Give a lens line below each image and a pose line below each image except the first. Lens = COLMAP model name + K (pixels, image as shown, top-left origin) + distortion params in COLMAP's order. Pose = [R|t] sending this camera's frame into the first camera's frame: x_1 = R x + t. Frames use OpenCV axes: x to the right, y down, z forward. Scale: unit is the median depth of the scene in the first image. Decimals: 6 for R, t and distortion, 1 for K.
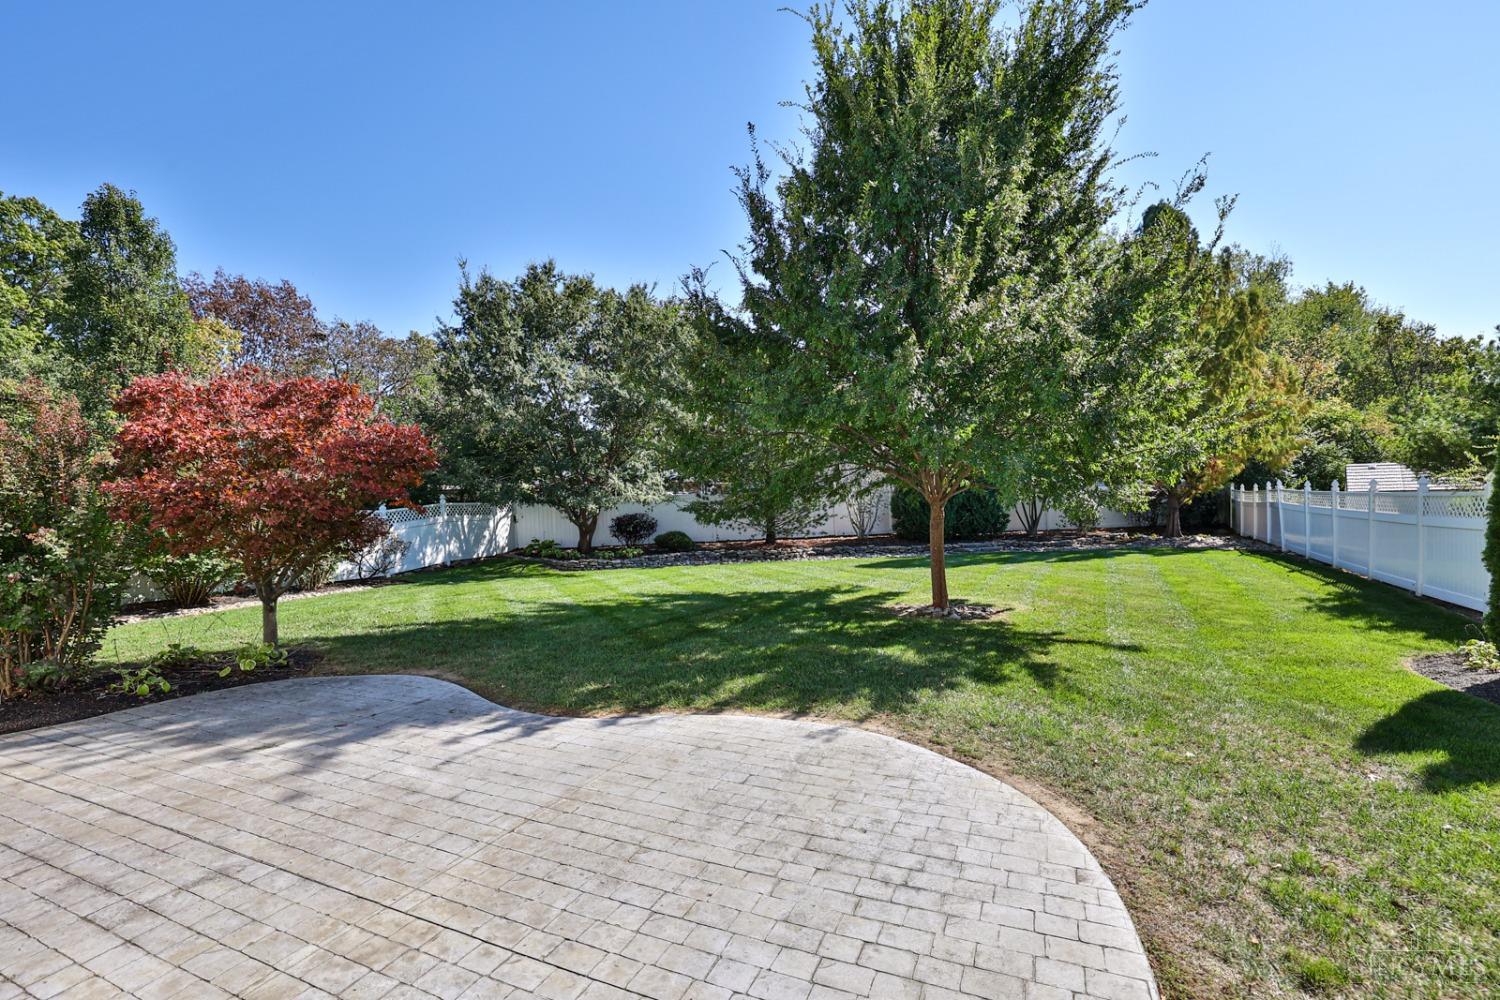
lens RADIAL K [[676.9, 0, 743.9], [0, 676.9, 493.3], [0, 0, 1]] dist [-0.035391, 0.005005]
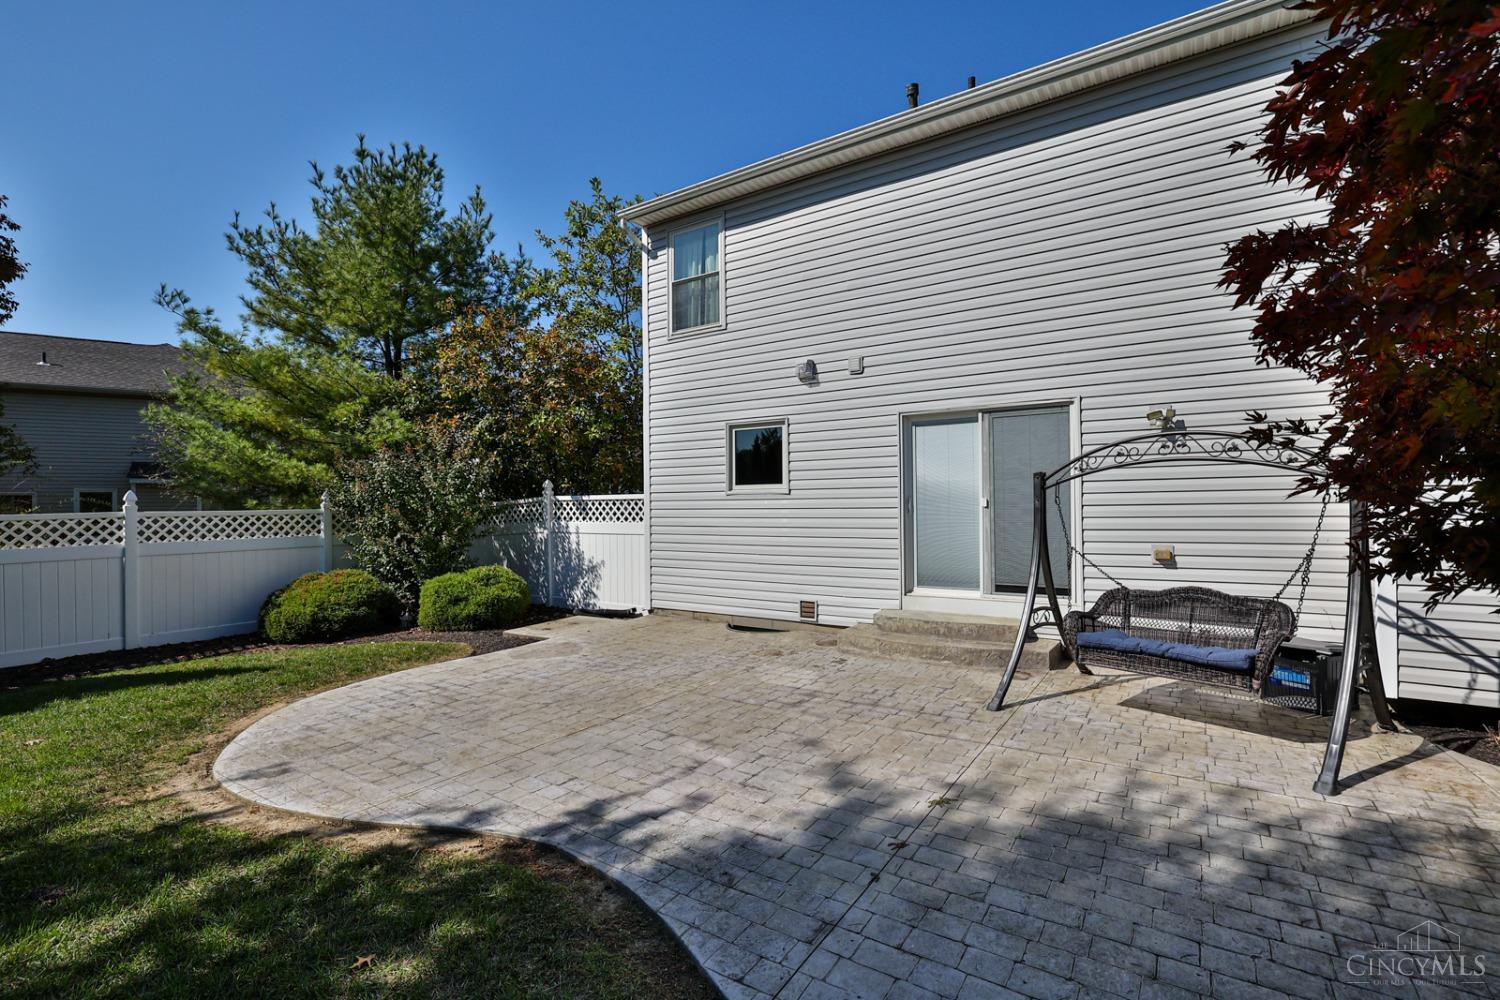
lens RADIAL K [[676.9, 0, 747.8], [0, 676.9, 499.1], [0, 0, 1]] dist [-0.035391, 0.005005]
pose [[-0.985889, 0.038928, 0.162811, -0.199437], [0.036456, 0.999171, -0.018140, 0.016901], [-0.163382, -0.011949, -0.986490, 0.551714]]
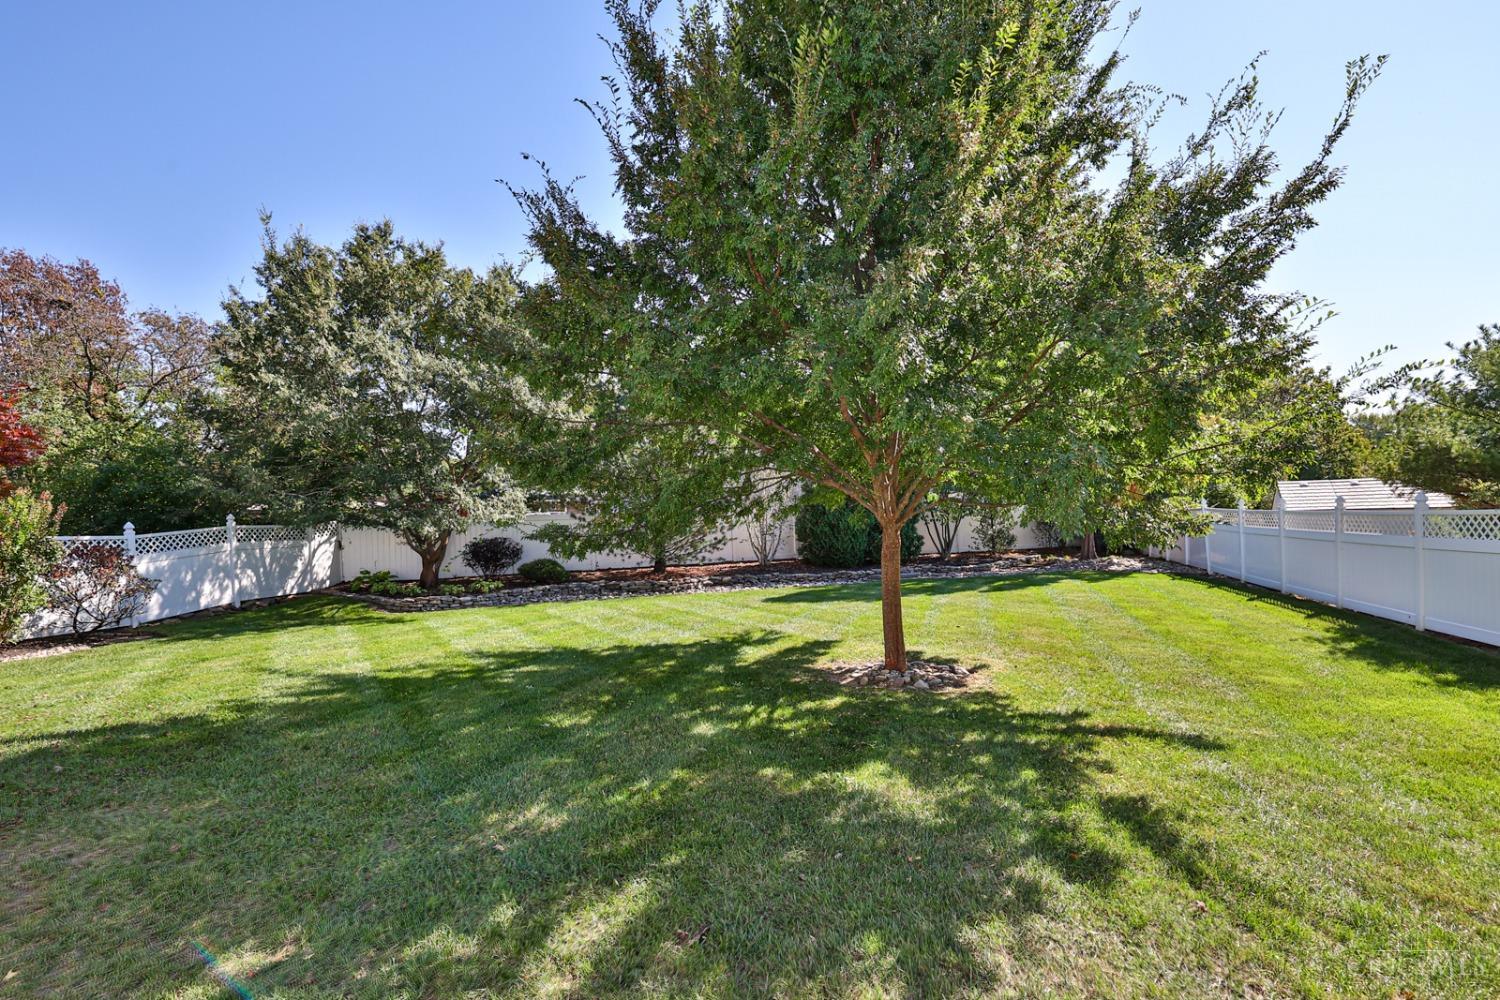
lens RADIAL K [[676.9, 0, 738.8], [0, 676.9, 495.0], [0, 0, 1]] dist [-0.035391, 0.005005]
pose [[0.987923, 0.003907, 0.154898, 0.008374], [0.000404, 0.999614, -0.027792, 0.001508], [-0.154947, 0.027519, 0.987539, 0.215612]]
